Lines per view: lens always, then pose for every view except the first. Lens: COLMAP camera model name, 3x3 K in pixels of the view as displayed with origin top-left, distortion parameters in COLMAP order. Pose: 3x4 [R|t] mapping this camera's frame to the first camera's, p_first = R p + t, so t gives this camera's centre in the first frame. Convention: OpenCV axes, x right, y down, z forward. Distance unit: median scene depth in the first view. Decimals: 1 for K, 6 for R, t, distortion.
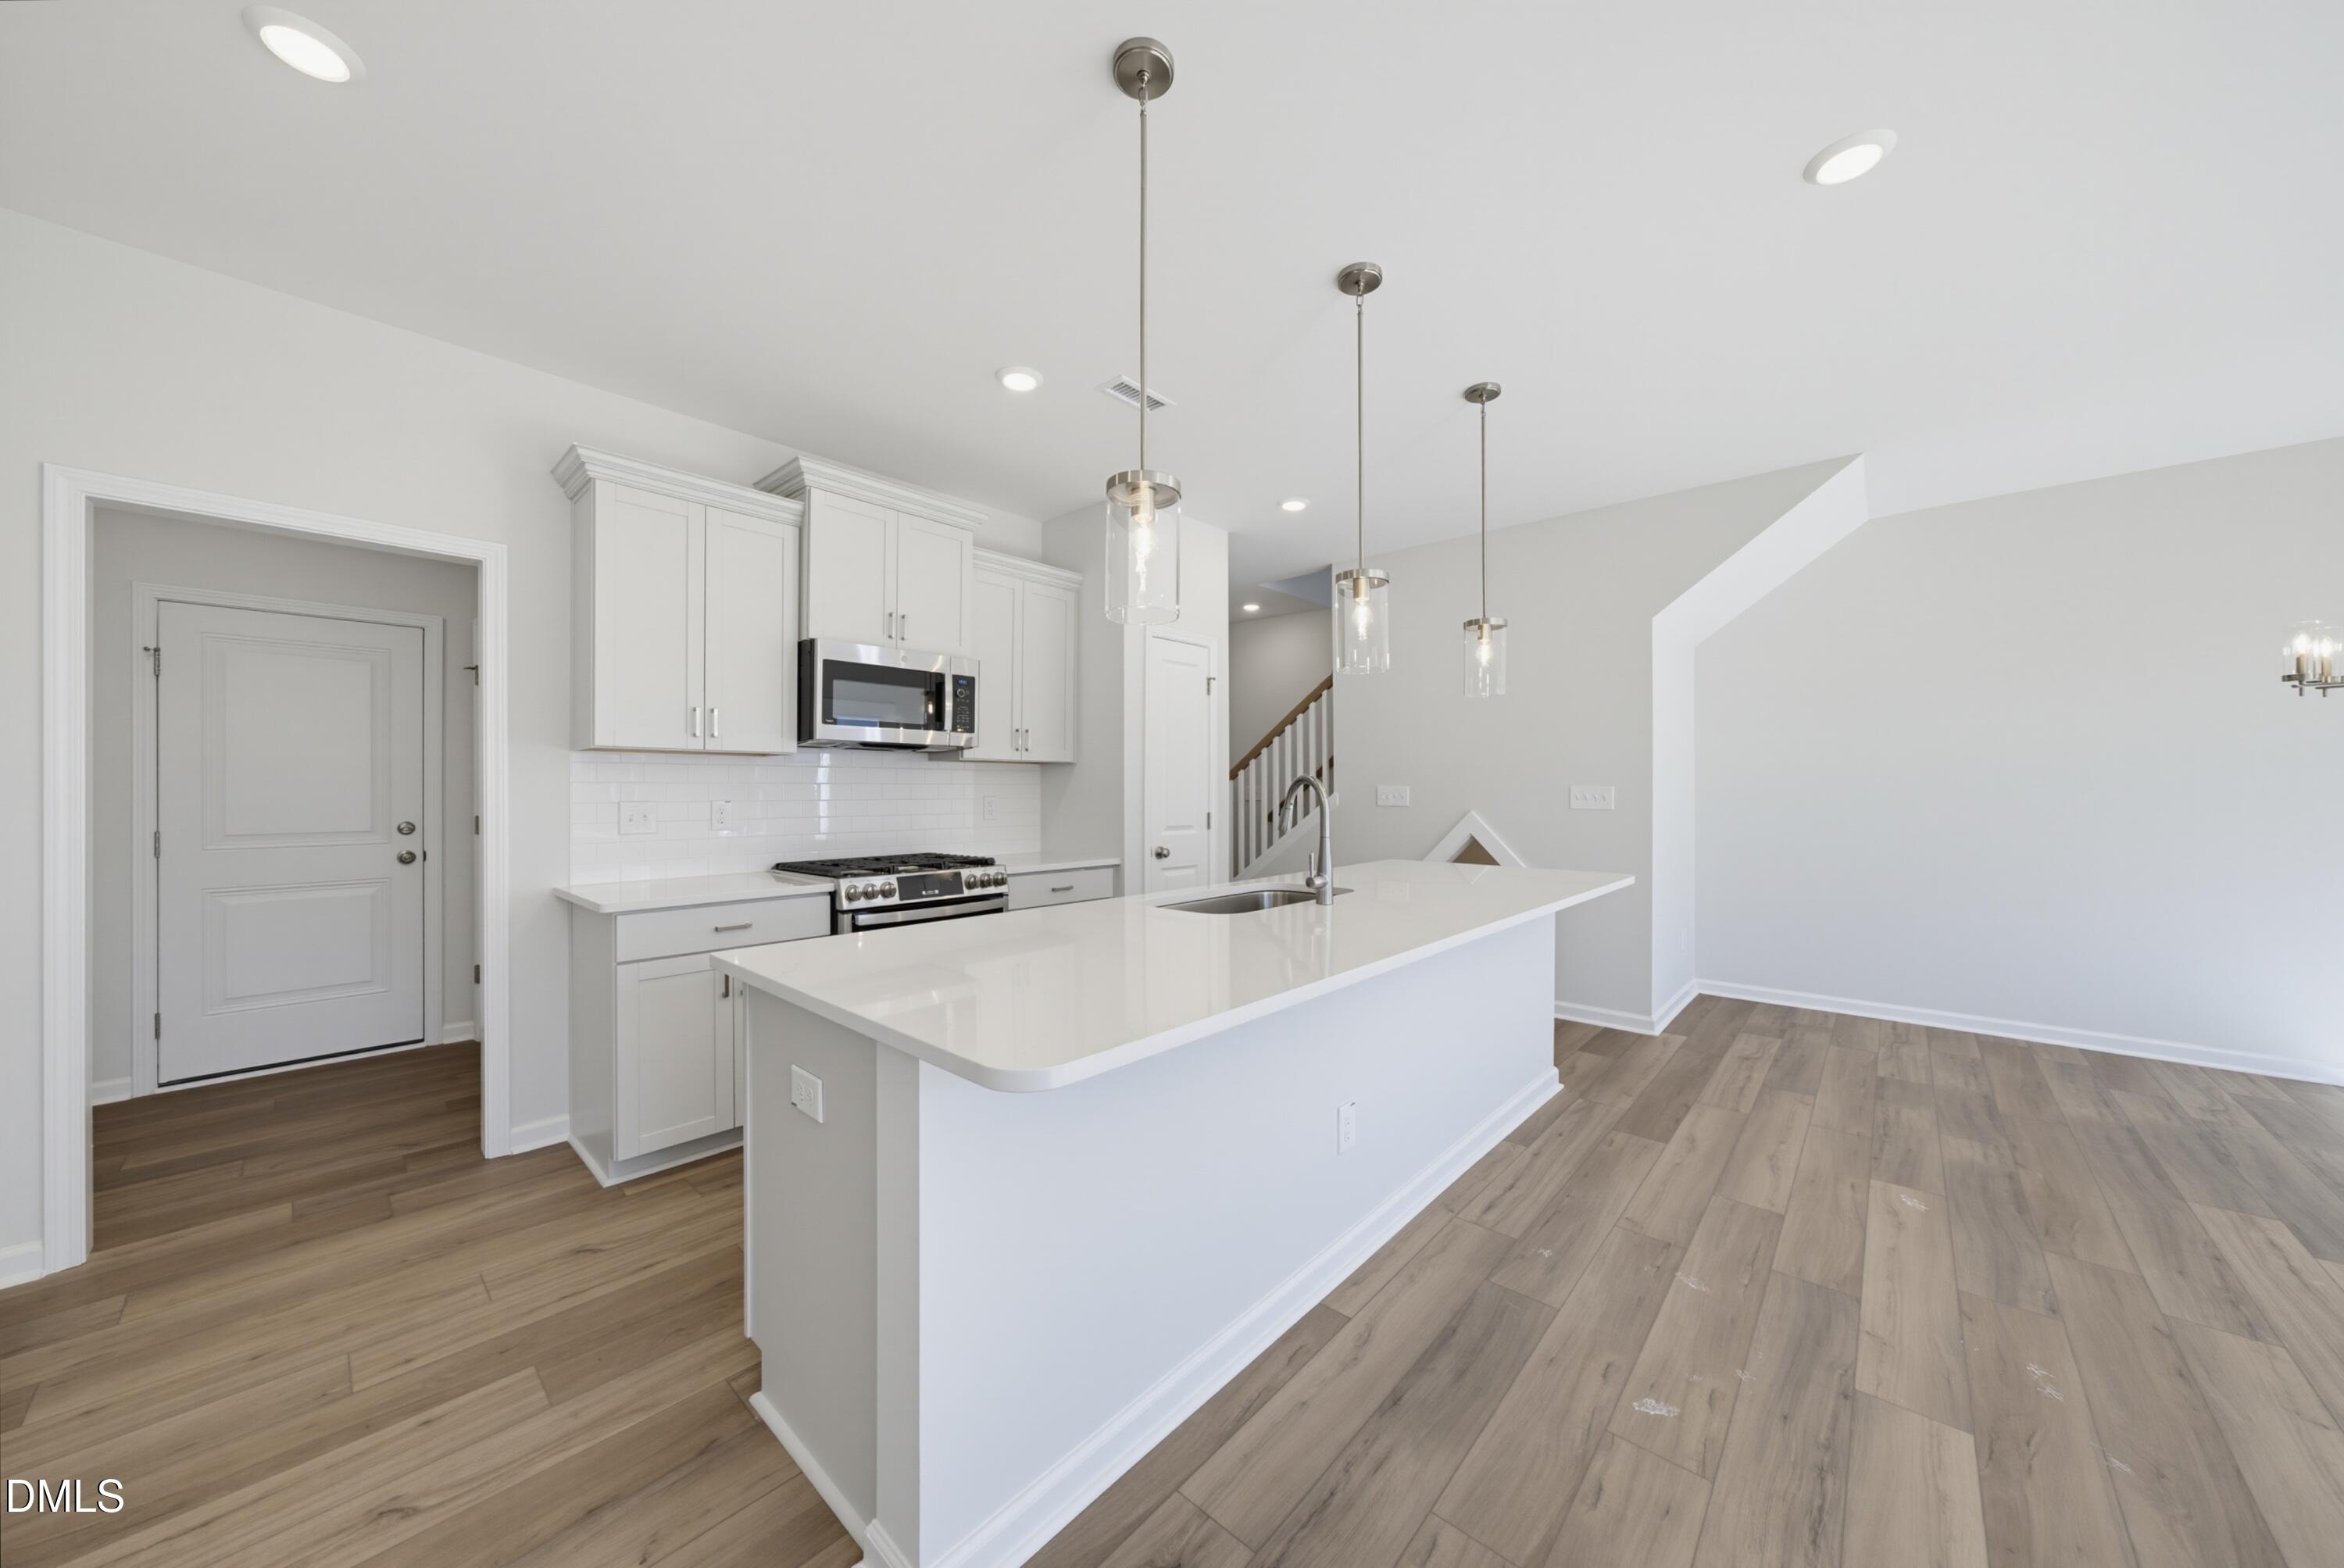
lens RADIAL K [[808.4, 0, 1143.6], [0, 808.4, 784.0], [0, 0, 1]] dist [-0.012293, 0.003515]
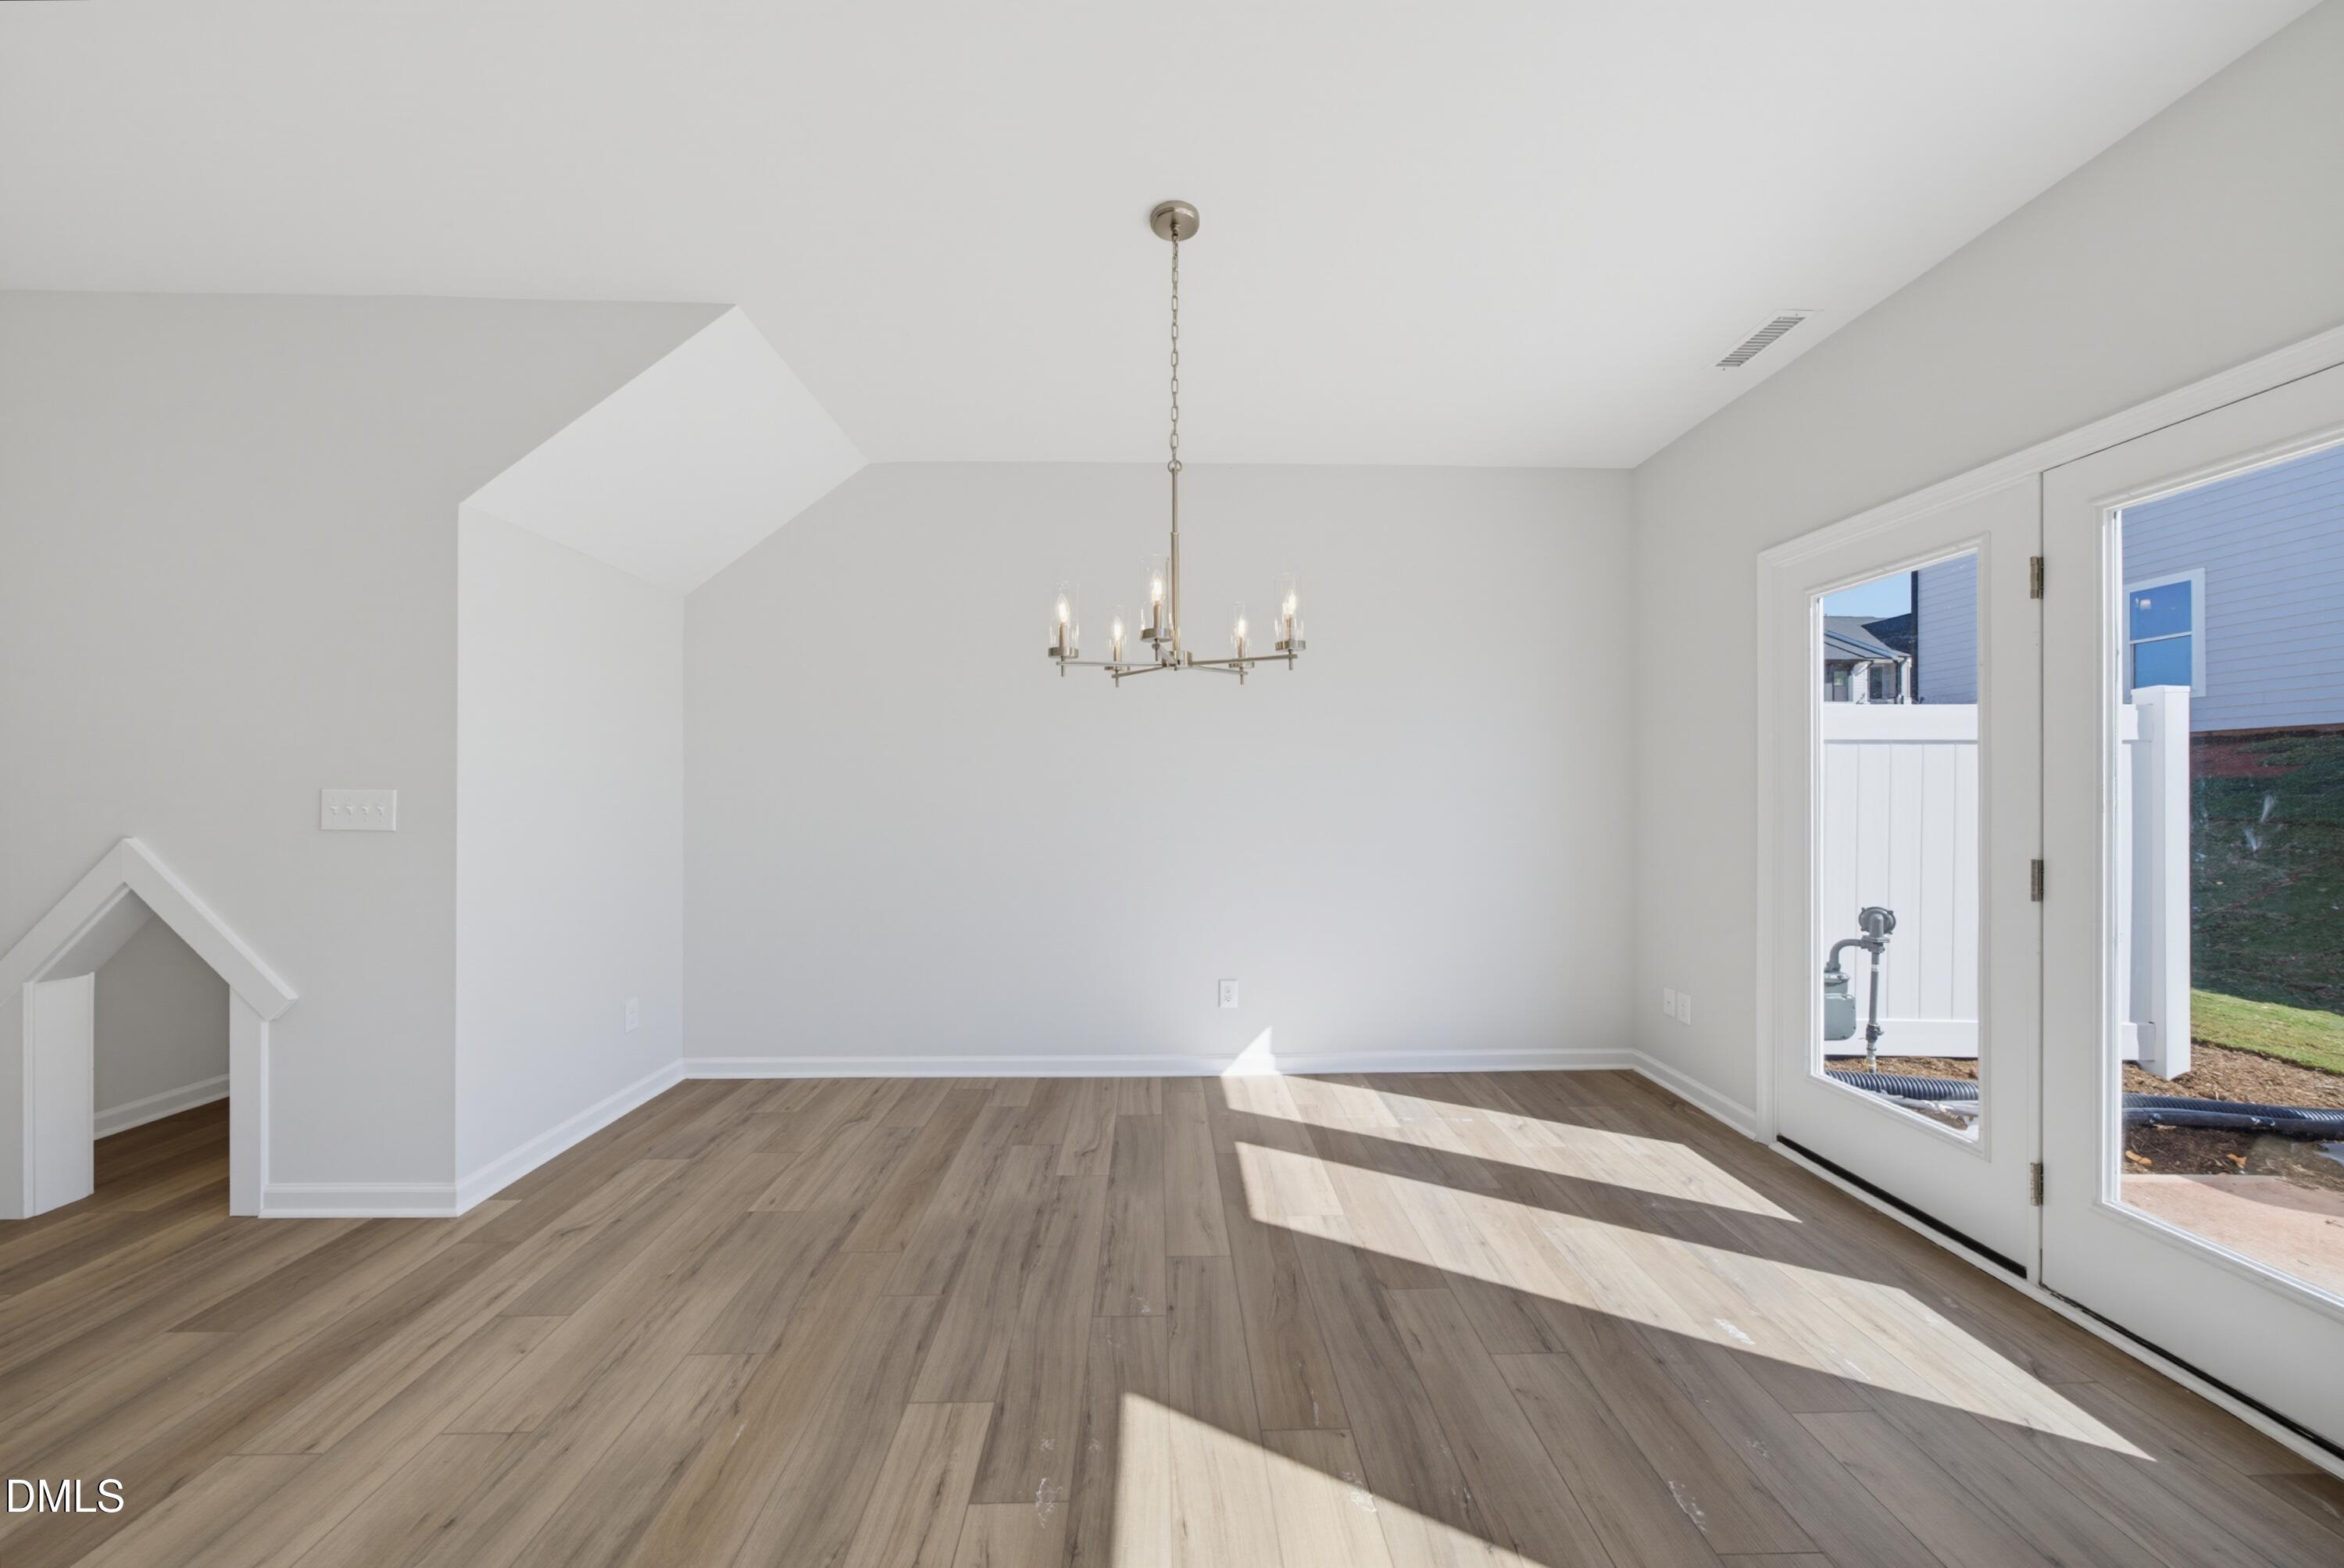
lens RADIAL K [[808.4, 0, 1160.5], [0, 808.4, 778.7], [0, 0, 1]] dist [-0.012293, 0.003515]
pose [[0.724190, 0.014976, 0.689438, 0.764980], [-0.002917, 0.999822, -0.018655, 0.005531], [-0.689594, 0.011498, 0.724105, 0.279032]]
